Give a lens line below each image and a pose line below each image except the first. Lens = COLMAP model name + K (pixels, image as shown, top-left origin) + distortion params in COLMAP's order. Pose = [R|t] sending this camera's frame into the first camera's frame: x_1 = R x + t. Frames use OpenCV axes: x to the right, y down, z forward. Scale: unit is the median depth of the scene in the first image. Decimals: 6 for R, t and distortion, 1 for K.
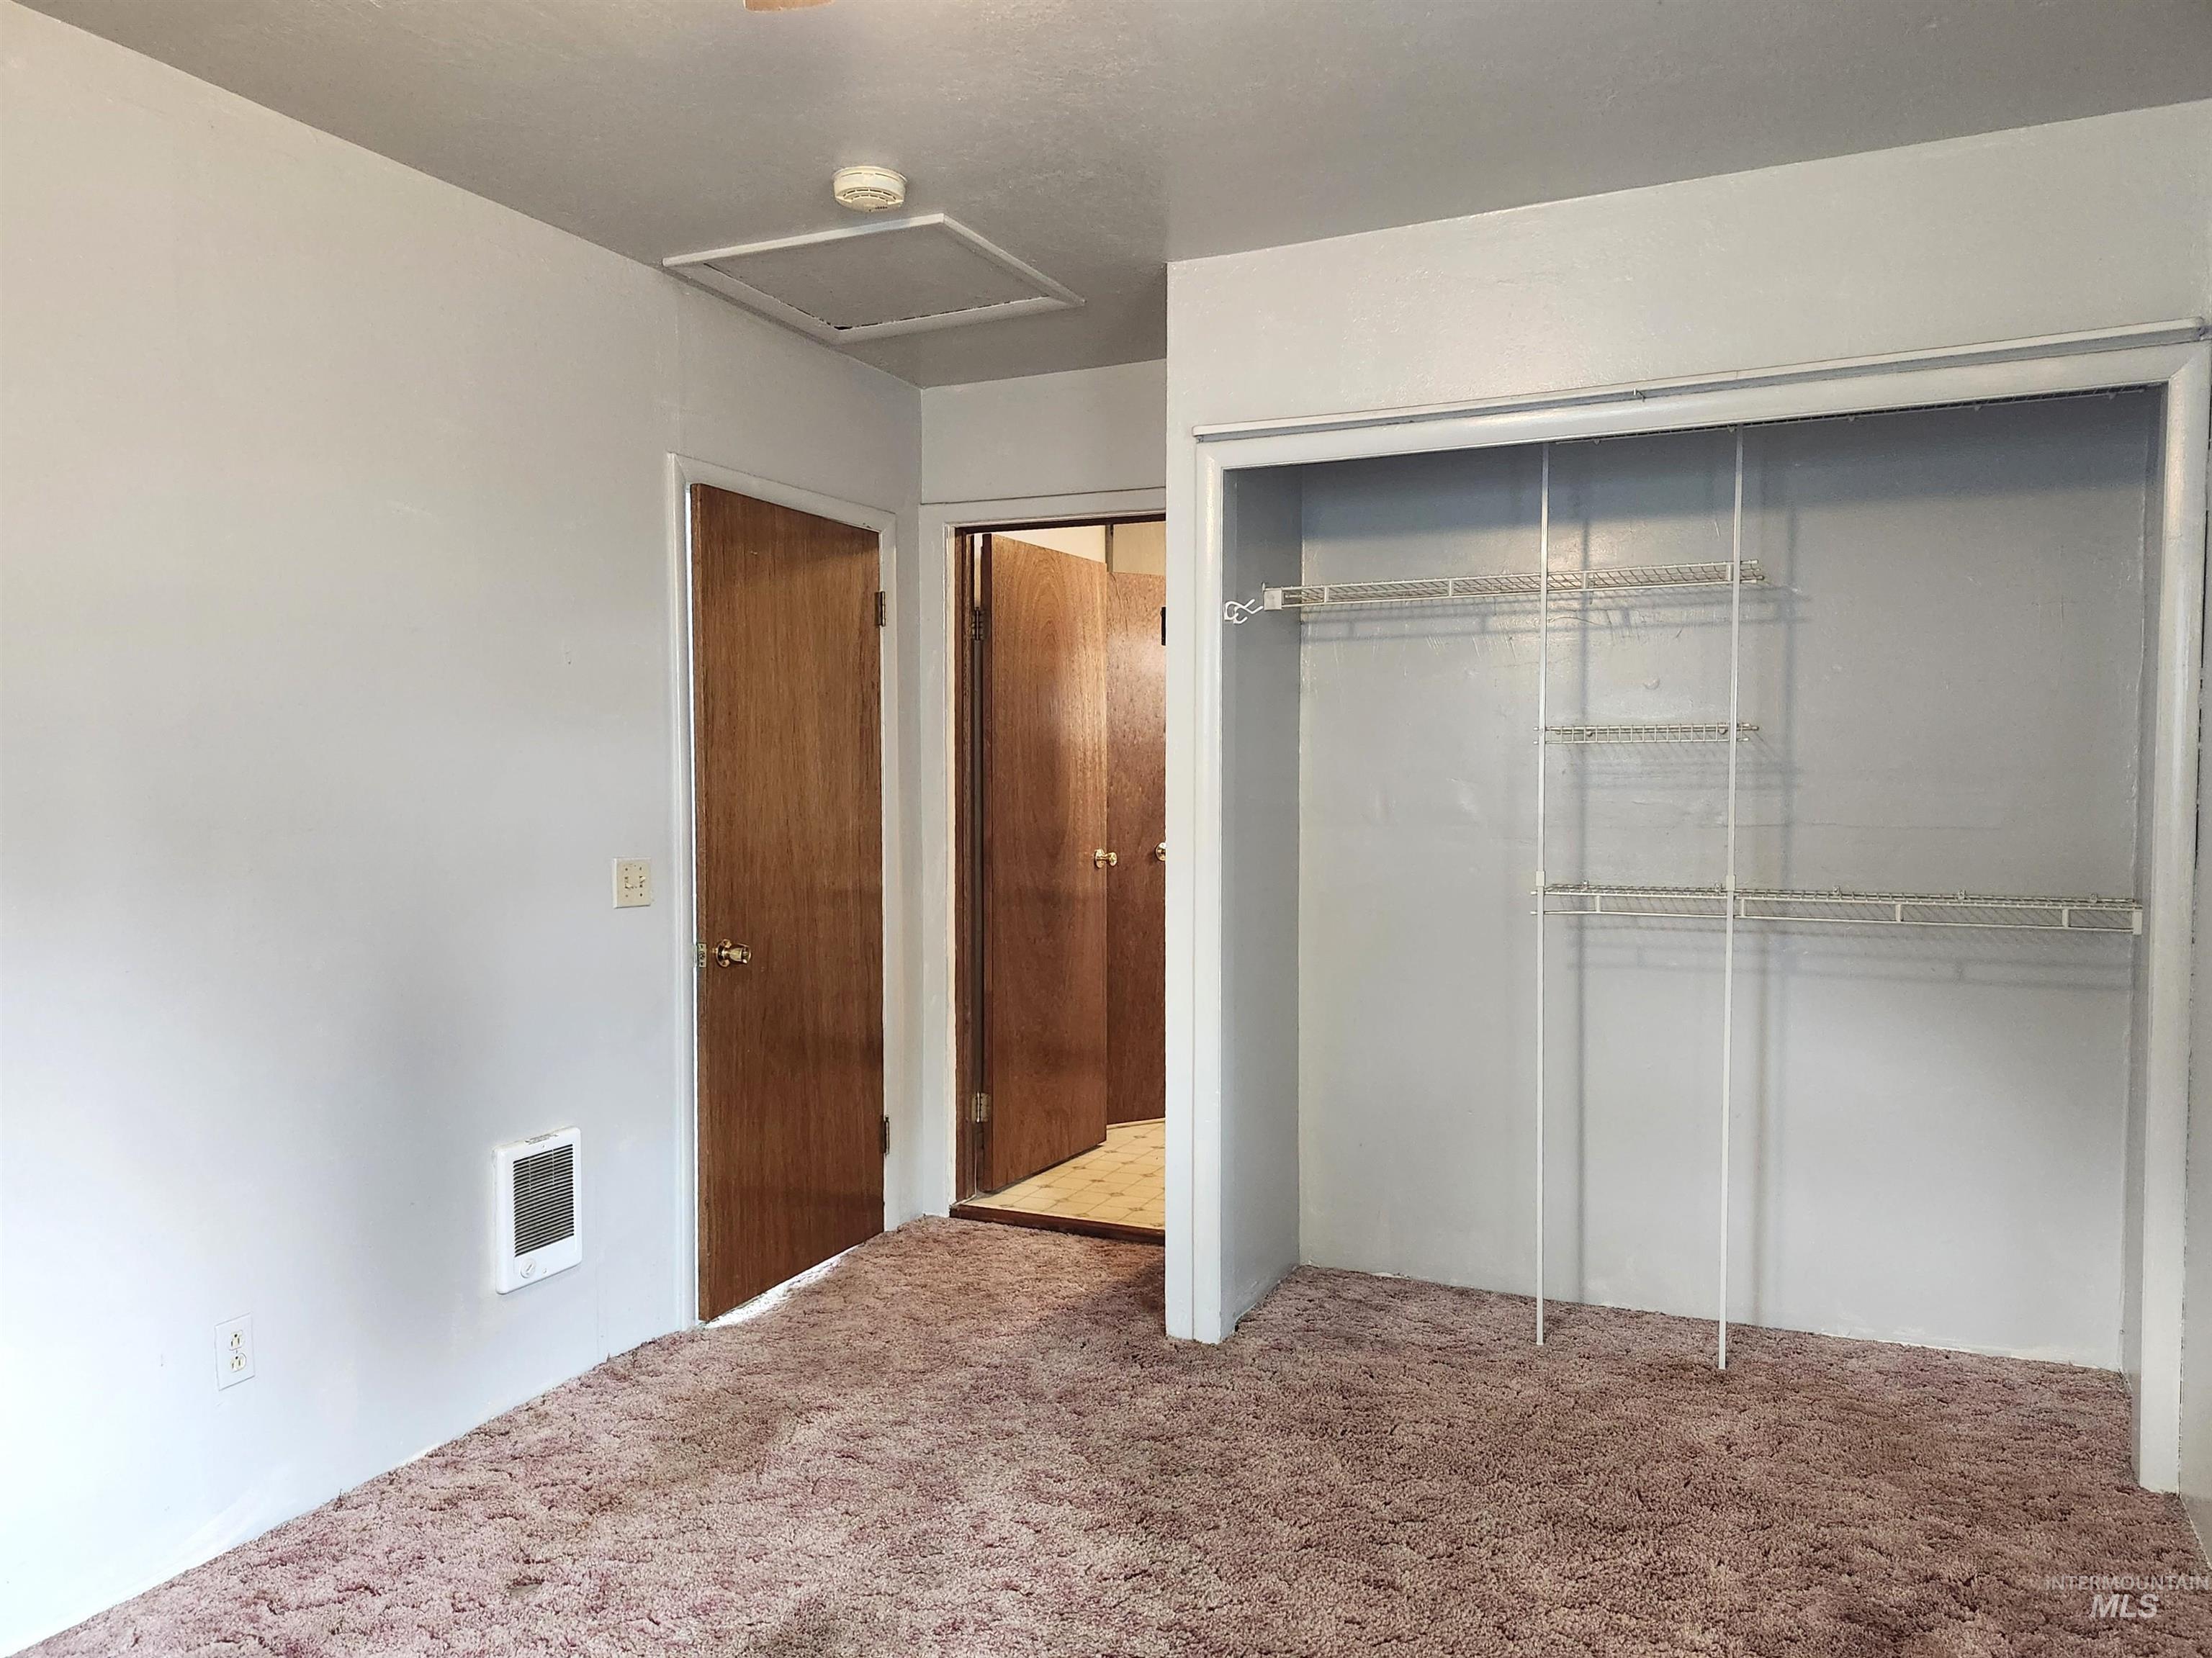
lens RADIAL K [[1594.0, 0, 1106.0], [0, 1594.0, 829.0], [0, 0, 1]] dist [0.103211, -0.099392]
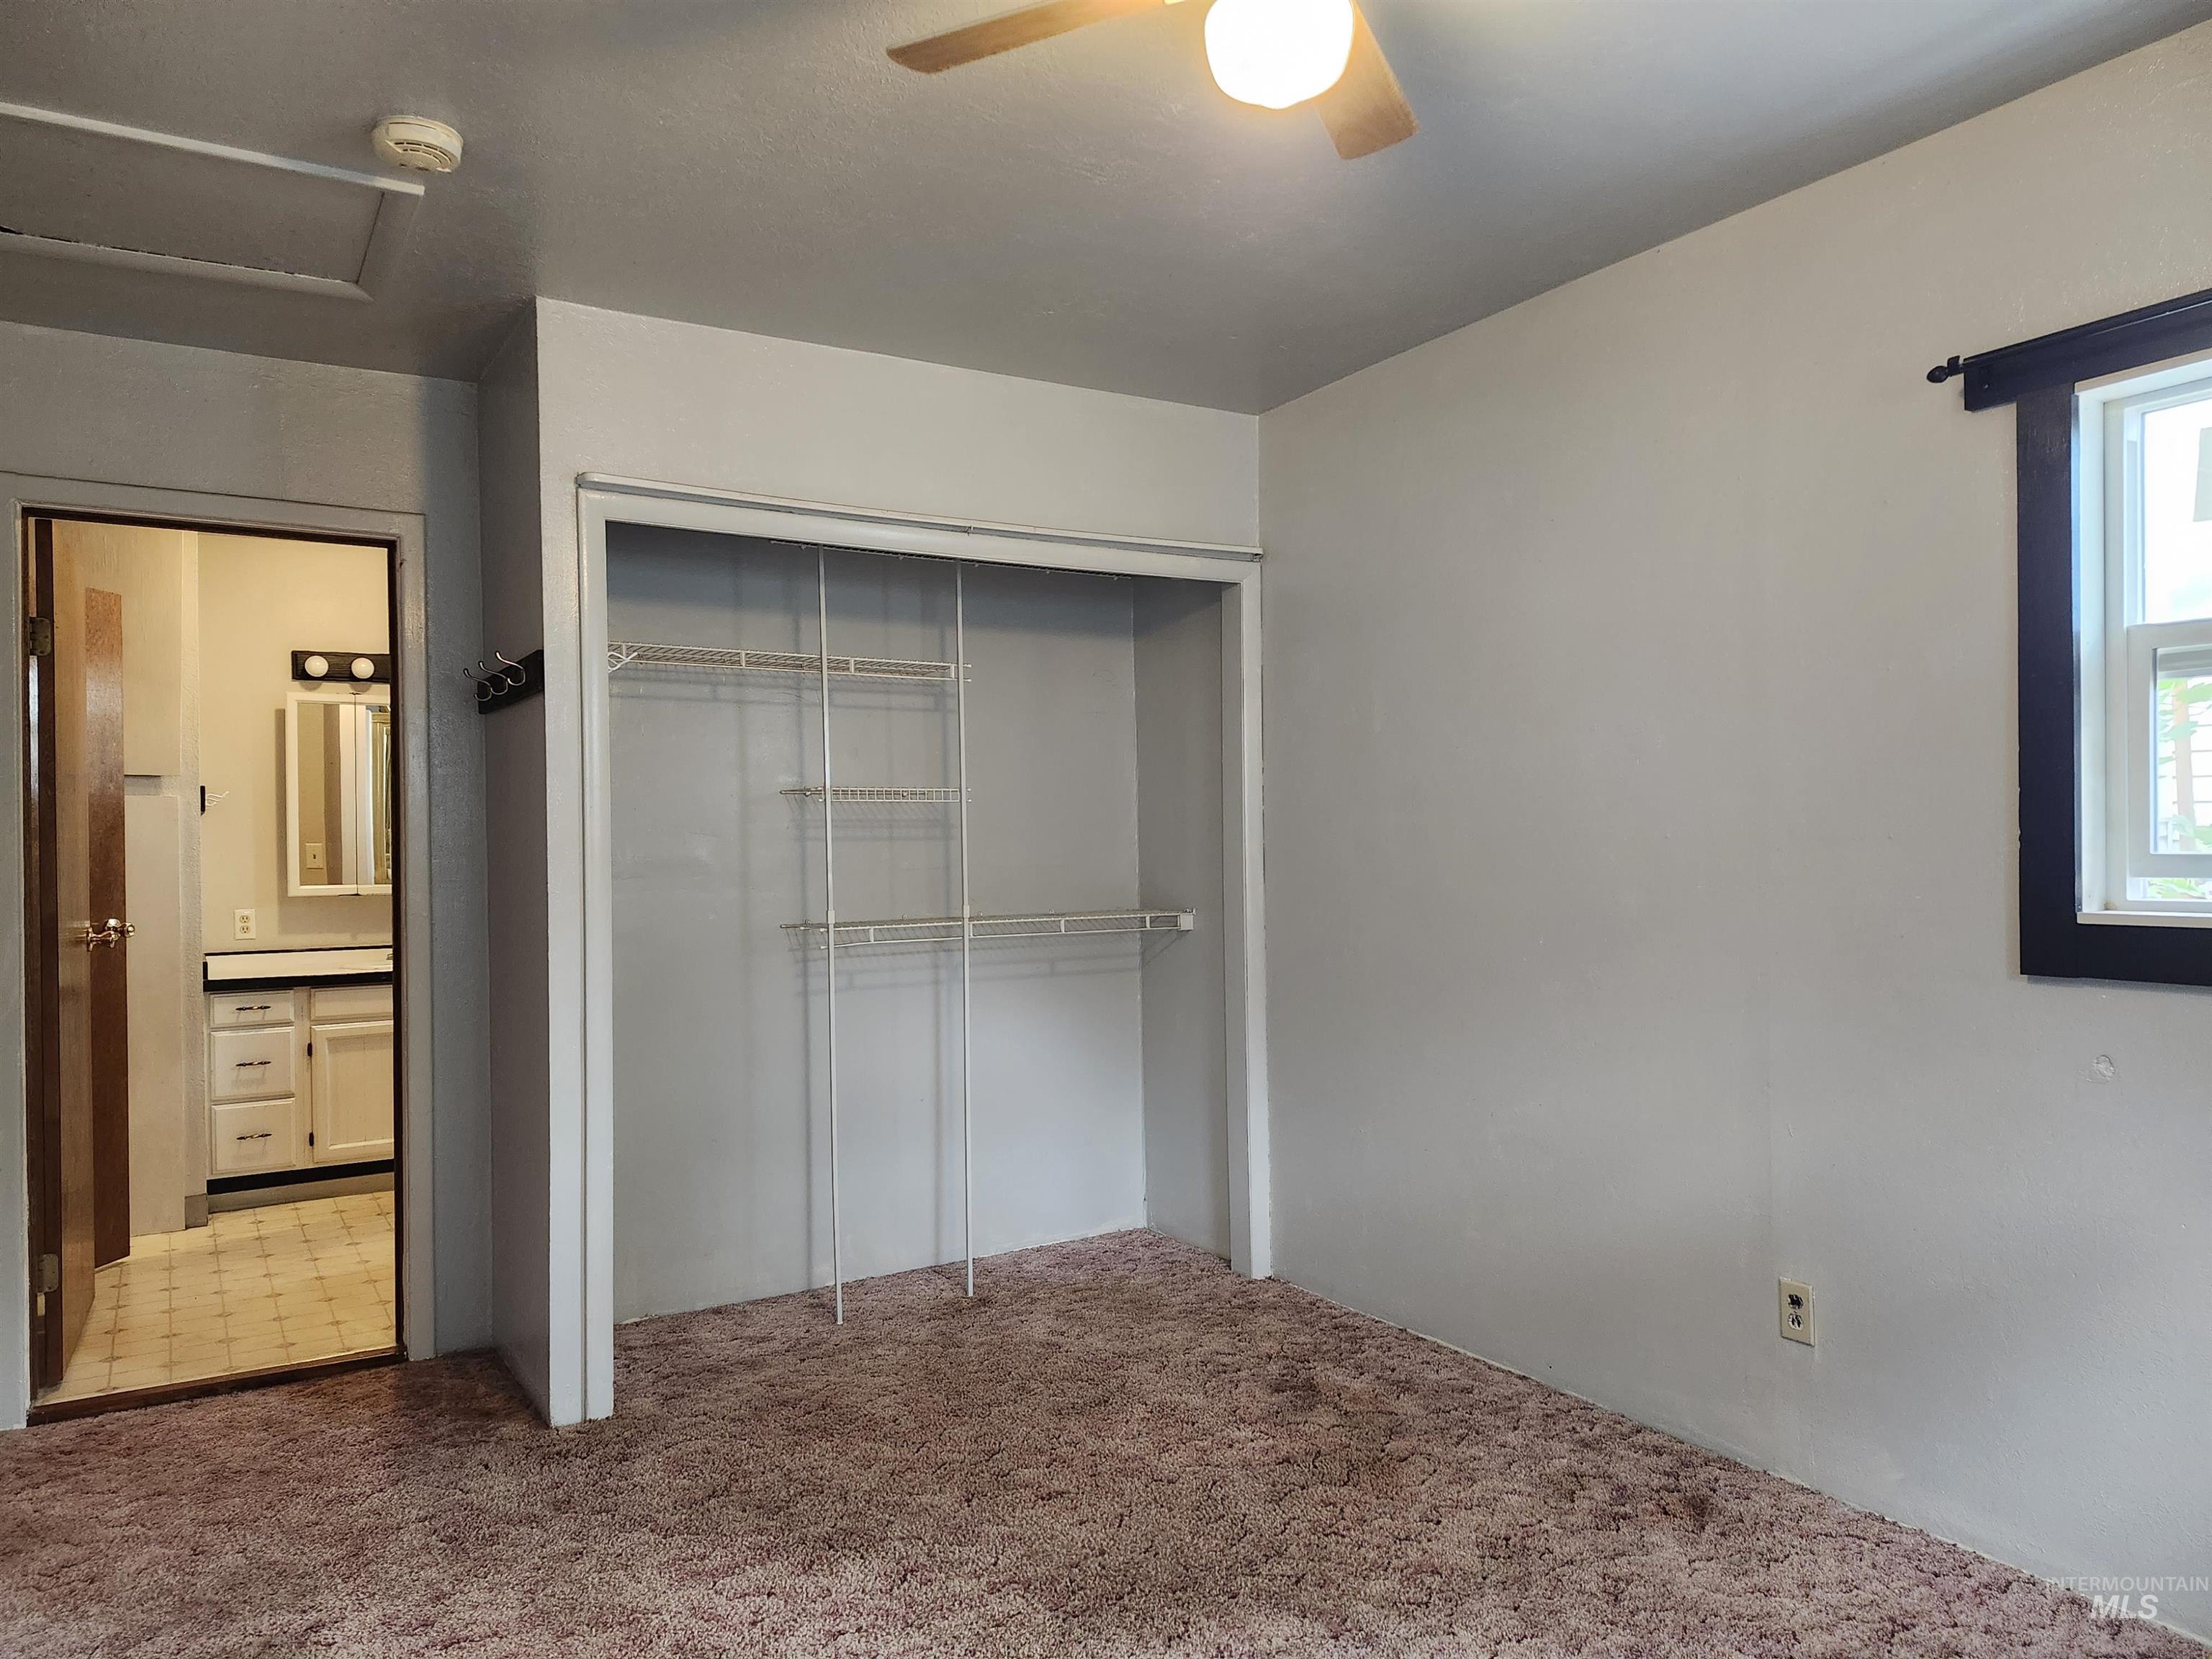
lens RADIAL K [[1525.2, 0, 1105.3], [0, 1525.2, 816.9], [0, 0, 1]] dist [0.106592, -0.093384]
pose [[0.565470, 0.006693, 0.824741, -0.535035], [0.035914, 0.998819, -0.032730, 0.001967], [-0.823986, 0.048127, 0.564562, 0.209517]]
